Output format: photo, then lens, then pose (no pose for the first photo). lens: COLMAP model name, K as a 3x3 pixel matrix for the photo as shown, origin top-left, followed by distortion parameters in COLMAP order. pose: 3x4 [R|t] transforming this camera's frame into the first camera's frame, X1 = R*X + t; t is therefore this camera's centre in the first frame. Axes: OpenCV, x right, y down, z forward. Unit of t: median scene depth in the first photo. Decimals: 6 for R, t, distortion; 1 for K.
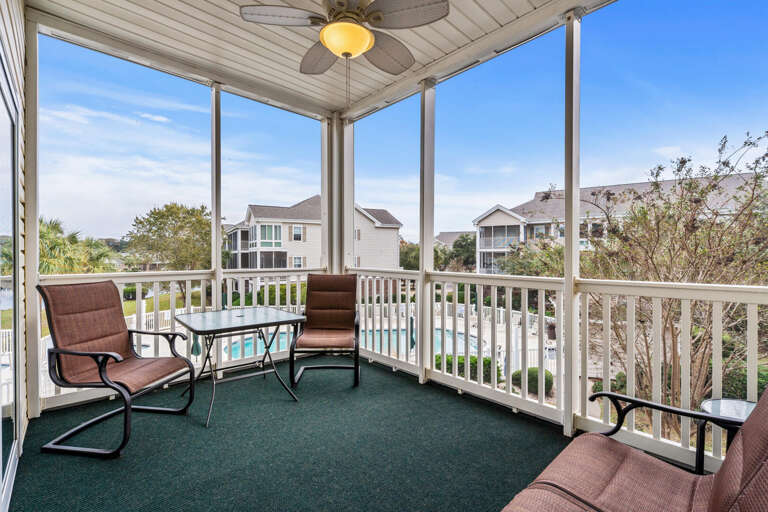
lens RADIAL K [[357.0, 0, 384.0], [0, 357.0, 256.0], [0, 0, 1]] dist [-0.000486, 0.000214]
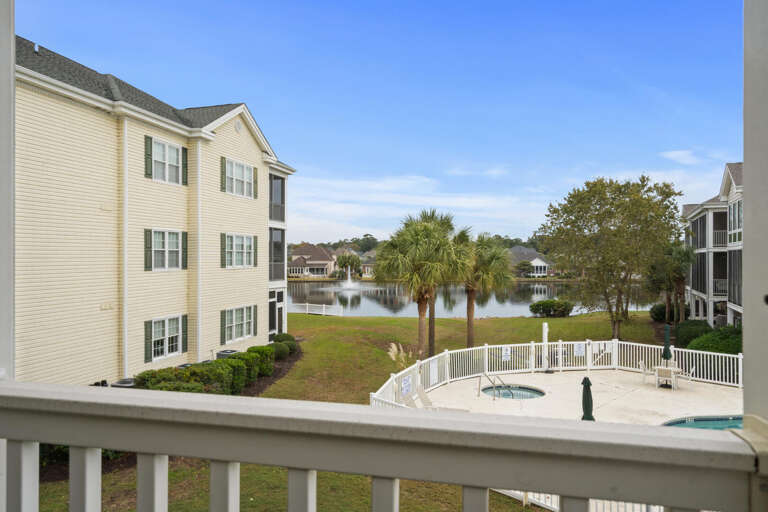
lens RADIAL K [[528.9, 0, 370.5], [0, 528.9, 257.0], [0, 0, 1]] dist [0.001587, 0.000509]
pose [[0.558975, -0.000679, -0.829184, -0.012755], [0.001356, 0.999999, 0.000096, -0.002646], [0.829183, -0.001178, 0.558976, 0.100280]]
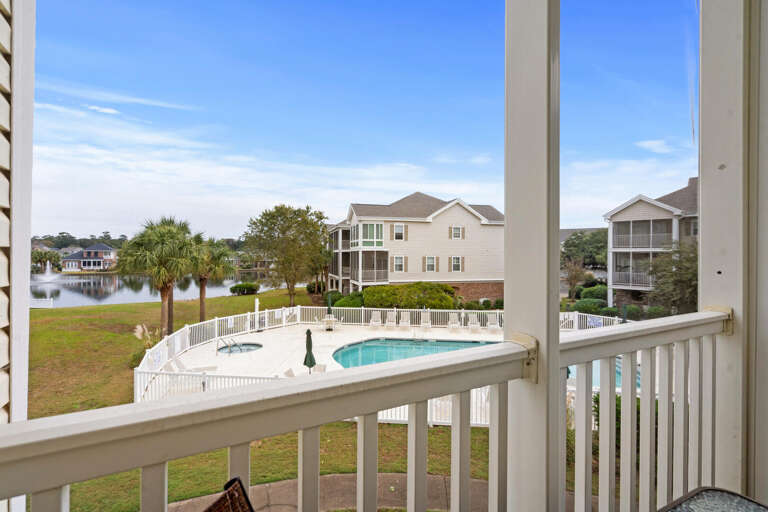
lens RADIAL K [[354.3, 0, 384.0], [0, 354.3, 256.0], [0, 0, 1]] dist [-0.000376, 0.000125]
pose [[0.970270, 0.006064, -0.241947, -0.050850], [-0.005211, 0.999978, 0.004162, -0.003194], [0.241967, -0.002777, 0.970280, 0.068837]]
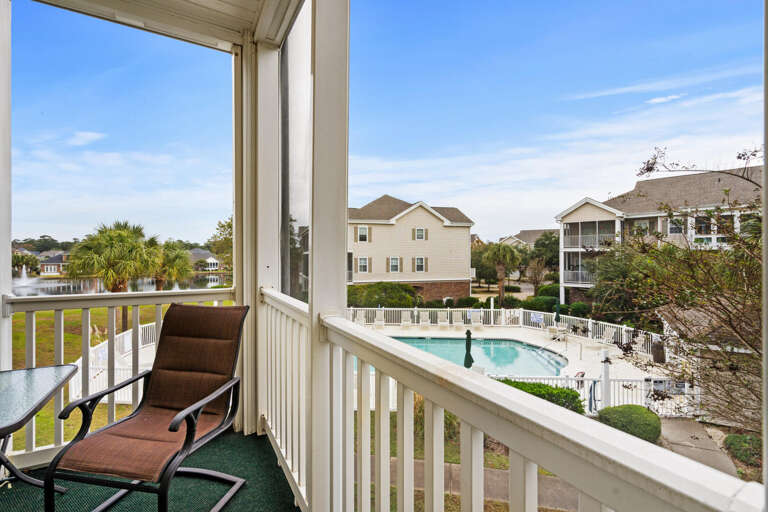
lens RADIAL K [[354.3, 0, 384.0], [0, 354.3, 256.0], [0, 0, 1]] dist [-0.000376, 0.000125]
pose [[0.976106, -0.001889, -0.217287, 0.026439], [0.002087, 0.999998, 0.000680, -0.003136], [0.217286, -0.001117, 0.976107, 0.056148]]
